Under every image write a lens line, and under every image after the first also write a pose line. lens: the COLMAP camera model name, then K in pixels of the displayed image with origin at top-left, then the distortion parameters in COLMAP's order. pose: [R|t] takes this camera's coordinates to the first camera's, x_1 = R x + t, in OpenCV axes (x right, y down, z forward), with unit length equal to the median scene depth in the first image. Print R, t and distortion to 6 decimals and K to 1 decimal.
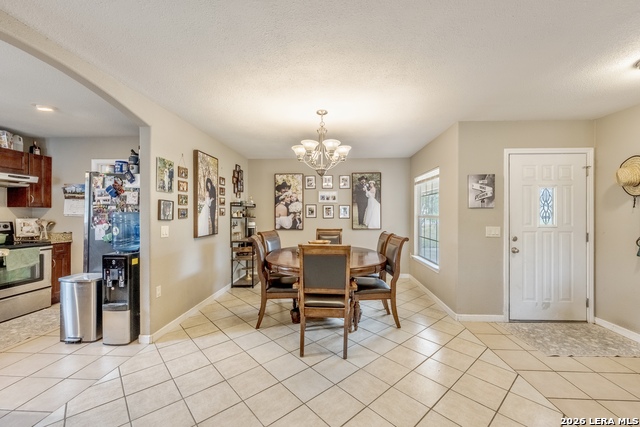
lens RADIAL K [[259.6, 0, 321.8], [0, 259.6, 213.5], [0, 0, 1]] dist [0.000966, 0.000193]
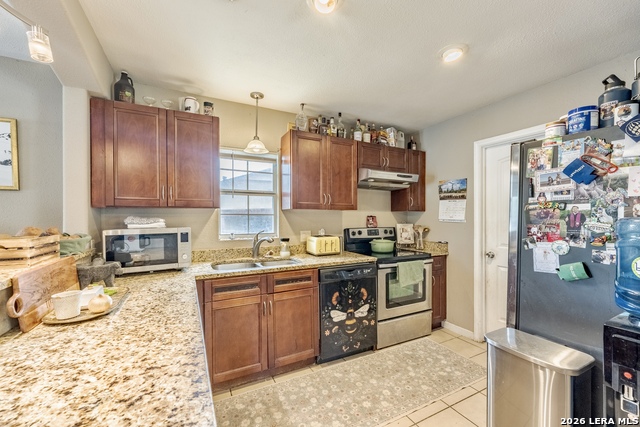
lens RADIAL K [[259.6, 0, 320.1], [0, 259.6, 217.0], [0, 0, 1]] dist [0.000966, 0.000193]
pose [[0.498335, -0.000932, -0.866984, -0.527319], [0.002580, 0.999997, 0.000408, -0.005725], [0.866981, -0.002440, 0.498336, 0.310609]]
